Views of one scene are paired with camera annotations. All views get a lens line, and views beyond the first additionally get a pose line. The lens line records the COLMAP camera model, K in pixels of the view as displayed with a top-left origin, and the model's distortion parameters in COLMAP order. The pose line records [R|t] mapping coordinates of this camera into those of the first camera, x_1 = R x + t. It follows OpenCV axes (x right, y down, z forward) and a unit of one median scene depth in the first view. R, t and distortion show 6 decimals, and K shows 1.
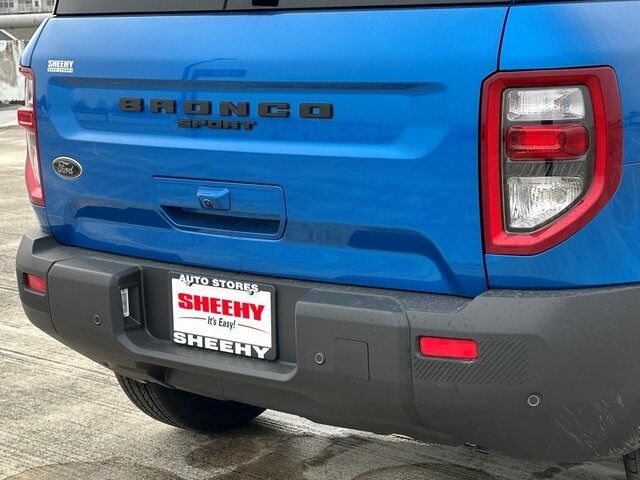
lens RADIAL K [[1432.7, 0, 320.0], [0, 1432.7, 240.0], [0, 0, 1]] dist [0.054011, 0.293545]
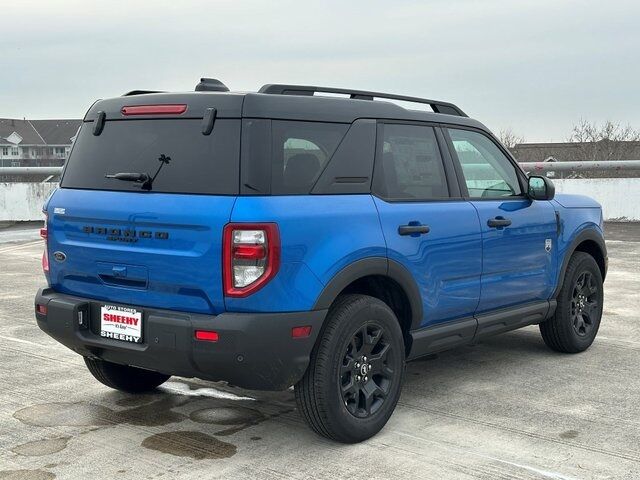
lens RADIAL K [[962.7, 0, 320.0], [0, 962.7, 240.0], [0, 0, 1]] dist [0.093432, -0.055911]
pose [[0.998429, 0.042180, 0.036871, 0.183185], [-0.038814, 0.995392, -0.087684, 0.043141], [-0.040400, 0.086115, 0.995466, -0.546438]]
